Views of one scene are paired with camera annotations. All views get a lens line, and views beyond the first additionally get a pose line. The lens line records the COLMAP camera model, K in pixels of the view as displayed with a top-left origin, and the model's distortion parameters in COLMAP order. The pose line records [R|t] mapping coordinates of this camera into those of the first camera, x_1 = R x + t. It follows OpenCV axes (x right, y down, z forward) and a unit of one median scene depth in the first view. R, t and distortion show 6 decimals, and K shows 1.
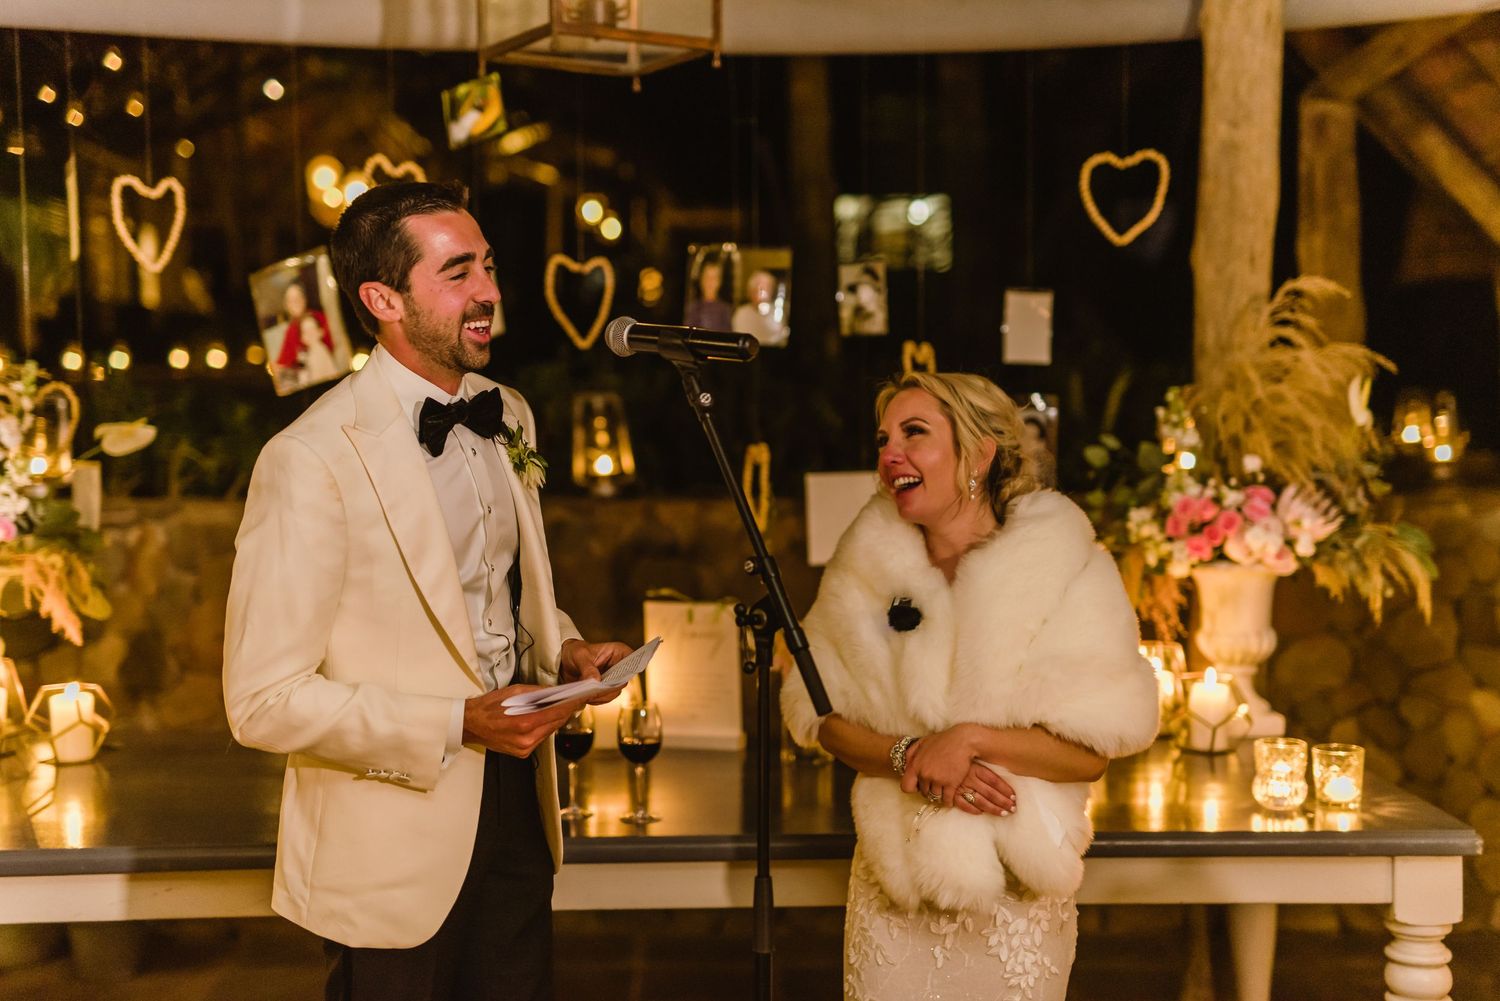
lens RADIAL K [[2110.6, 0, 748.9], [0, 2110.6, 504.9], [0, 0, 1]] dist [0.121711, 0.039877]
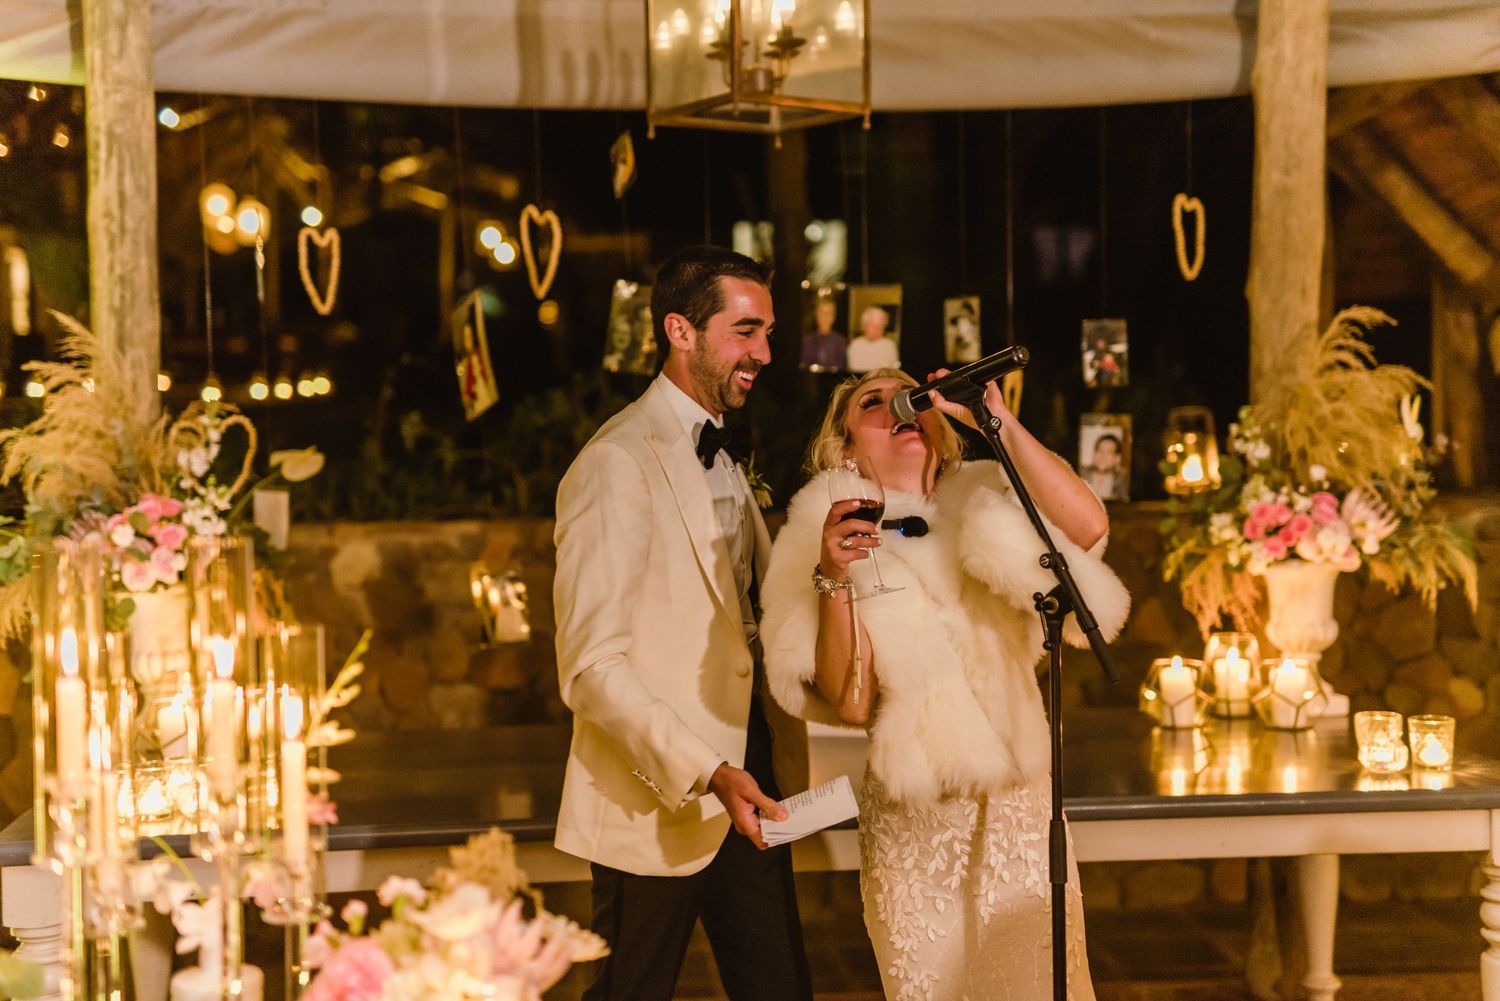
lens RADIAL K [[2110.6, 0, 748.9], [0, 2110.6, 504.9], [0, 0, 1]] dist [0.121711, 0.039877]
pose [[0.997666, -0.015234, 0.066568, -0.140283], [0.015874, 0.999833, -0.009106, 0.003016], [-0.066418, 0.010141, 0.997740, -0.107989]]
